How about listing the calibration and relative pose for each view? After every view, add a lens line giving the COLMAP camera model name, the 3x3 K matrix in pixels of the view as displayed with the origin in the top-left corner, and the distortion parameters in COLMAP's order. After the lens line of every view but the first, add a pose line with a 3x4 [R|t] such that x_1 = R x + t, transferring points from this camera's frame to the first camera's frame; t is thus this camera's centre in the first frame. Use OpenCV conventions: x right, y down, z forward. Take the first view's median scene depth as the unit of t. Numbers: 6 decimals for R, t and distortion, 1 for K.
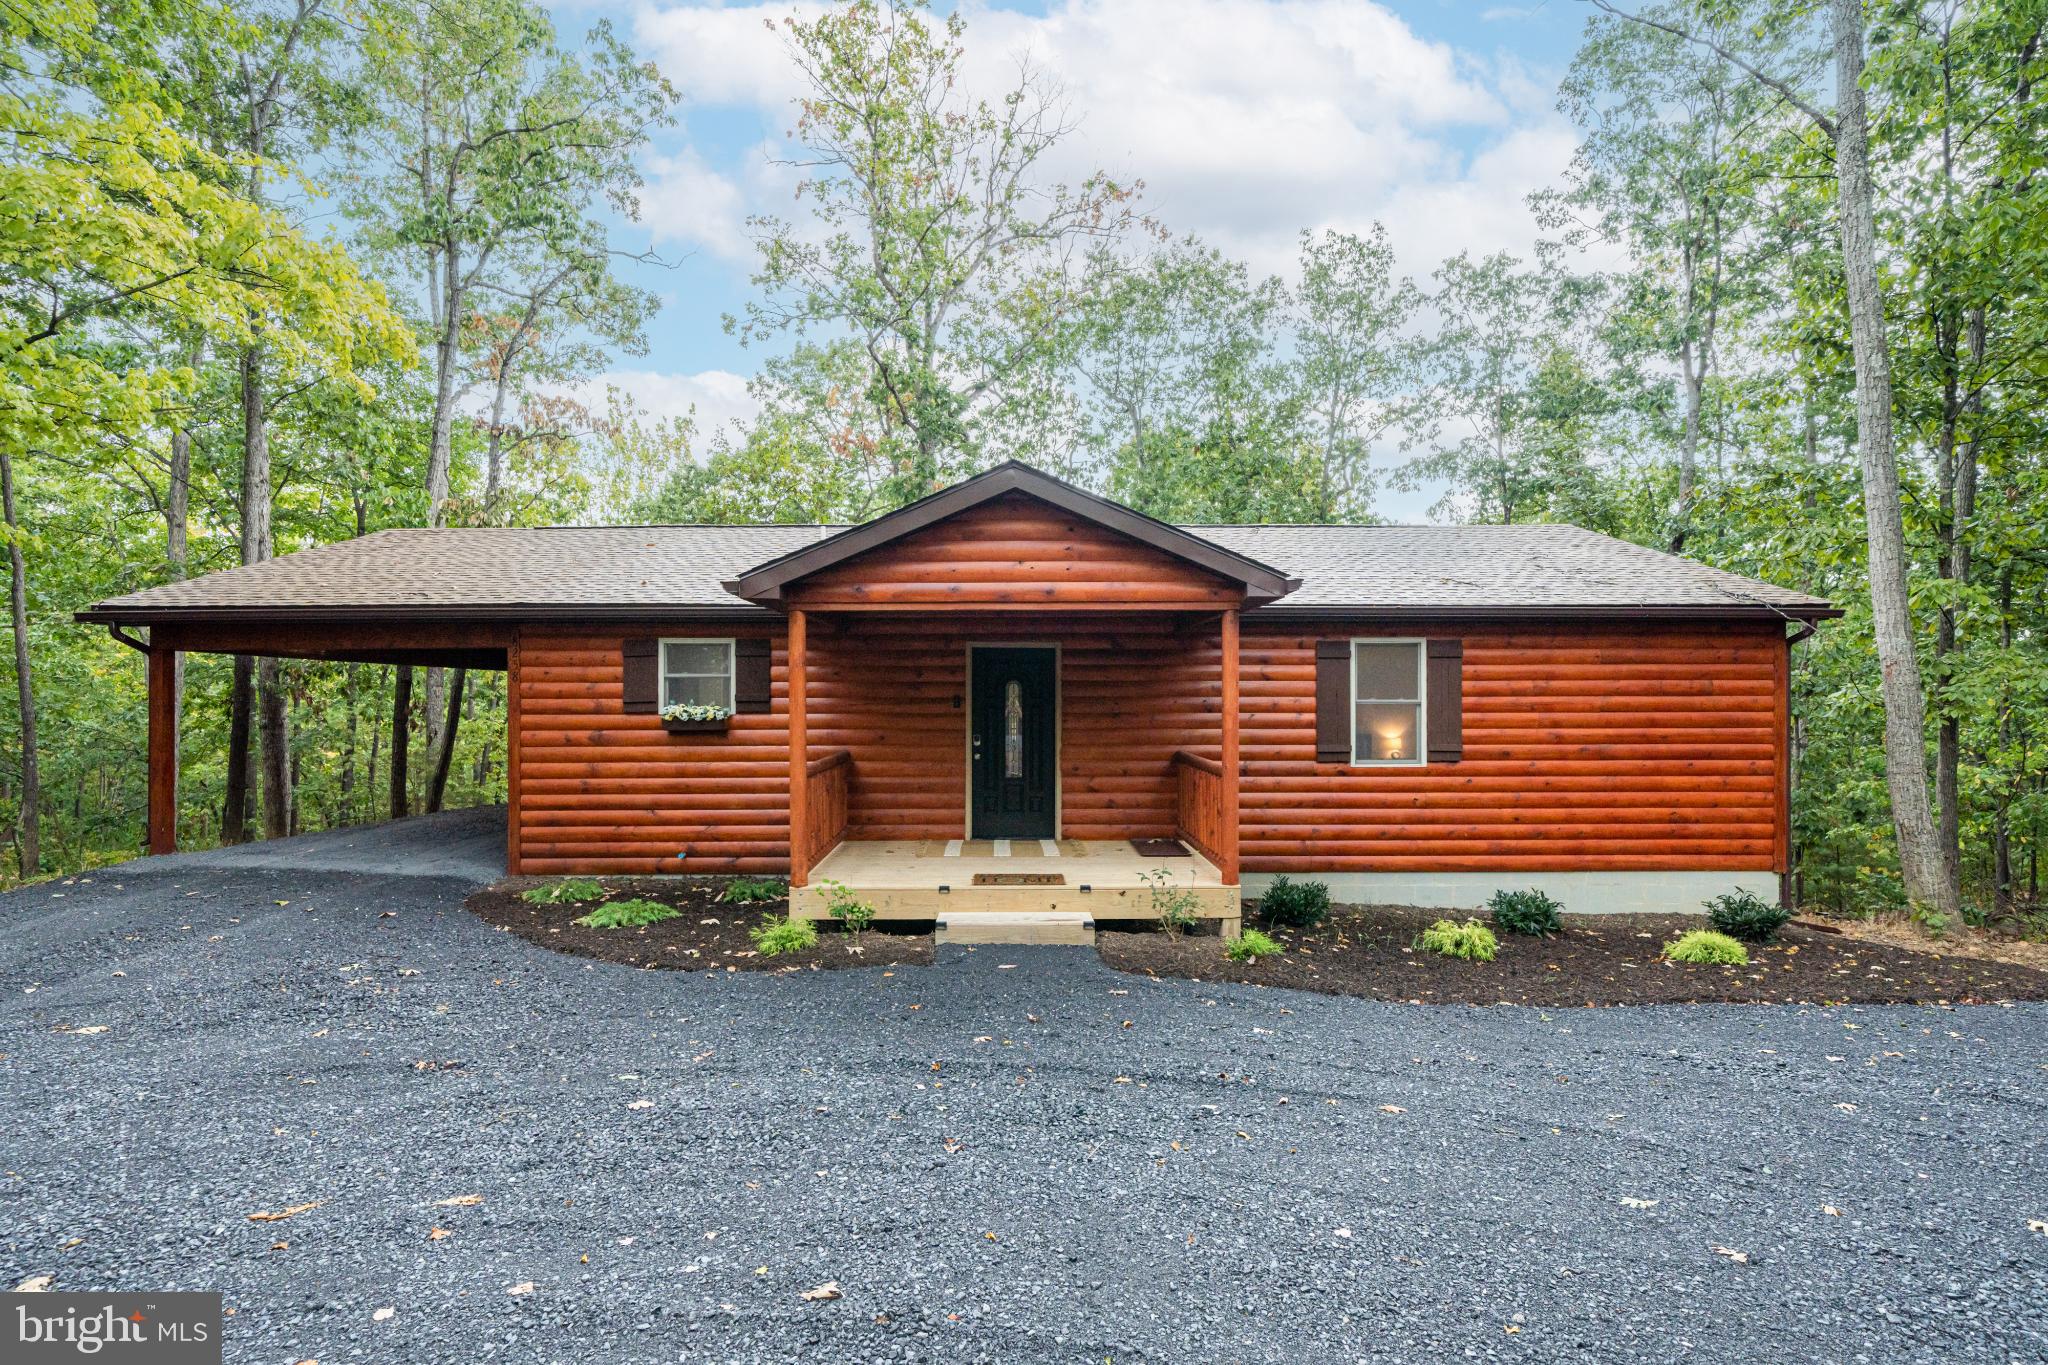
lens RADIAL K [[1007.8, 0, 927.6], [0, 1007.8, 701.1], [0, 0, 1]] dist [0.002964, 0.000450]
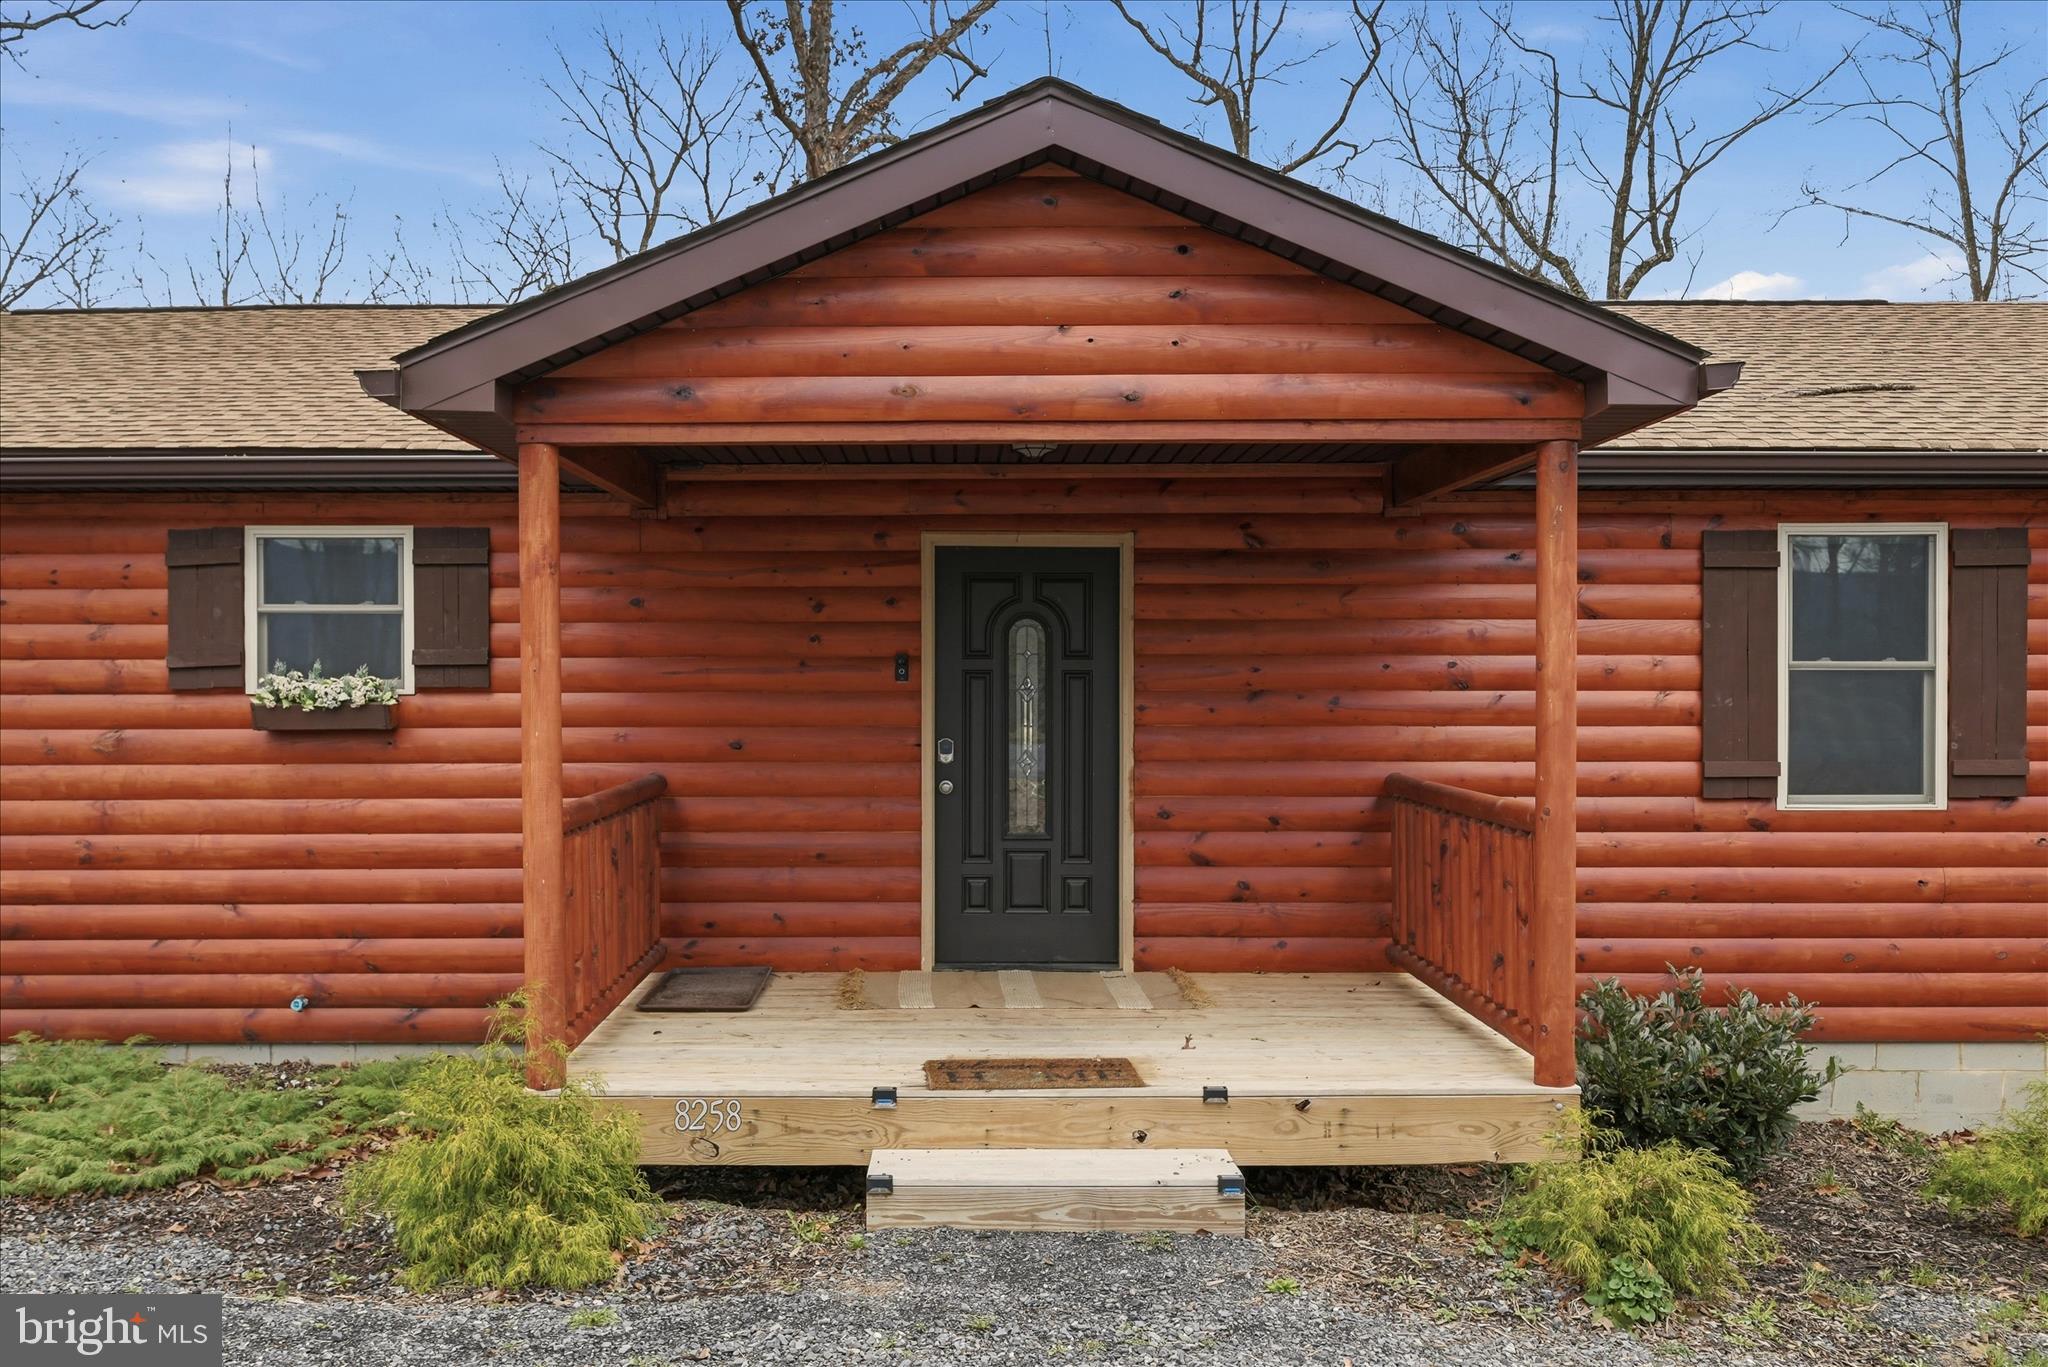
lens RADIAL K [[1801.9, 0, 779.1], [0, 1801.9, 713.0], [0, 0, 1]] dist [-0.004988, -0.000874]
pose [[0.999811, -0.000580, -0.019456, -0.010342], [0.000807, 0.999932, 0.011653, 0.012215], [0.019448, -0.011667, 0.999743, 0.189309]]
